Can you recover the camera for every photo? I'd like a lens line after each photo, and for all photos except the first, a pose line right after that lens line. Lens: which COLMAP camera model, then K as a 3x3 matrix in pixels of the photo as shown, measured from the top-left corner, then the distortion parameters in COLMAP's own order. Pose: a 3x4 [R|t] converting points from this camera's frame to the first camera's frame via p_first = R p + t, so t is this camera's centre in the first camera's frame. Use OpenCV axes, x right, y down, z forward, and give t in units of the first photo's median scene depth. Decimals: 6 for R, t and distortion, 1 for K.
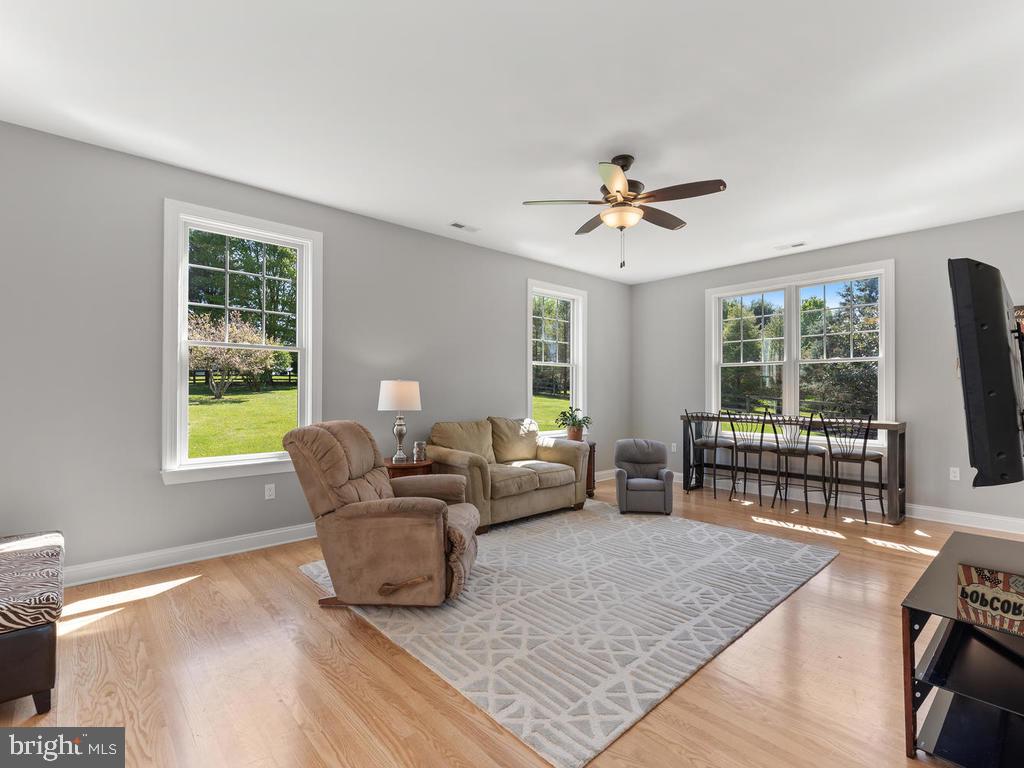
lens RADIAL K [[461.4, 0, 521.3], [0, 461.4, 384.6], [0, 0, 1]] dist [0.004029, -0.000370]
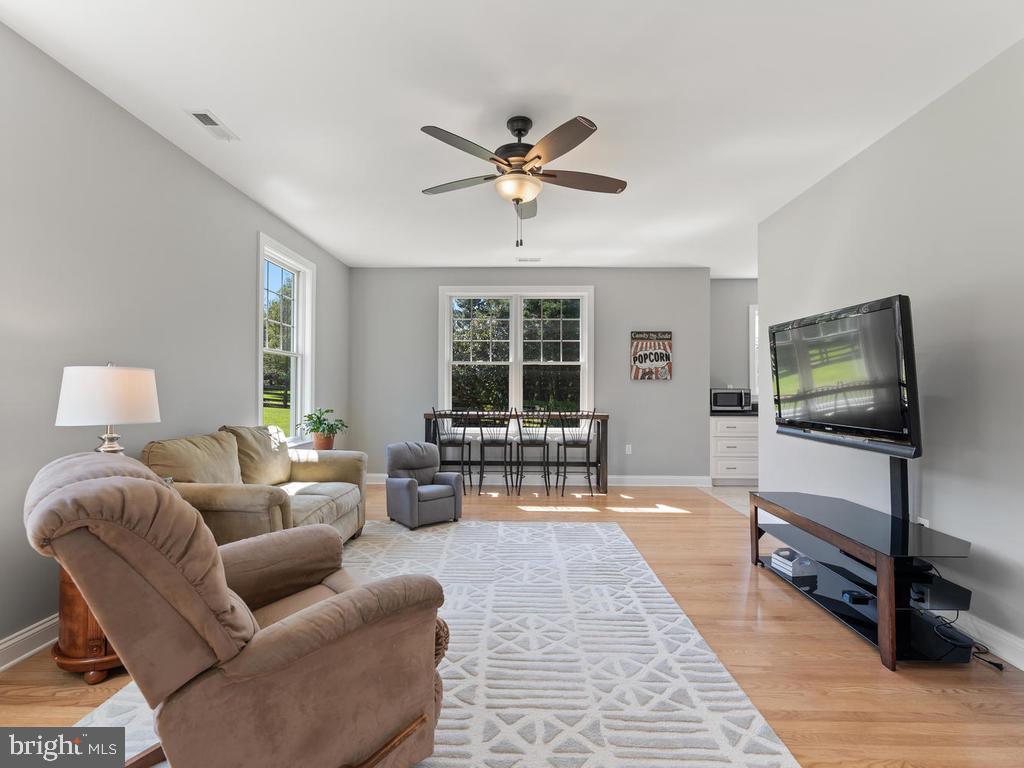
lens RADIAL K [[461.4, 0, 540.8], [0, 461.4, 381.9], [0, 0, 1]] dist [0.004029, -0.000370]
pose [[0.711106, 0.013689, 0.702952, -0.224693], [-0.014385, 0.999884, -0.004919, 0.002699], [-0.702938, -0.006614, 0.711221, 0.219674]]
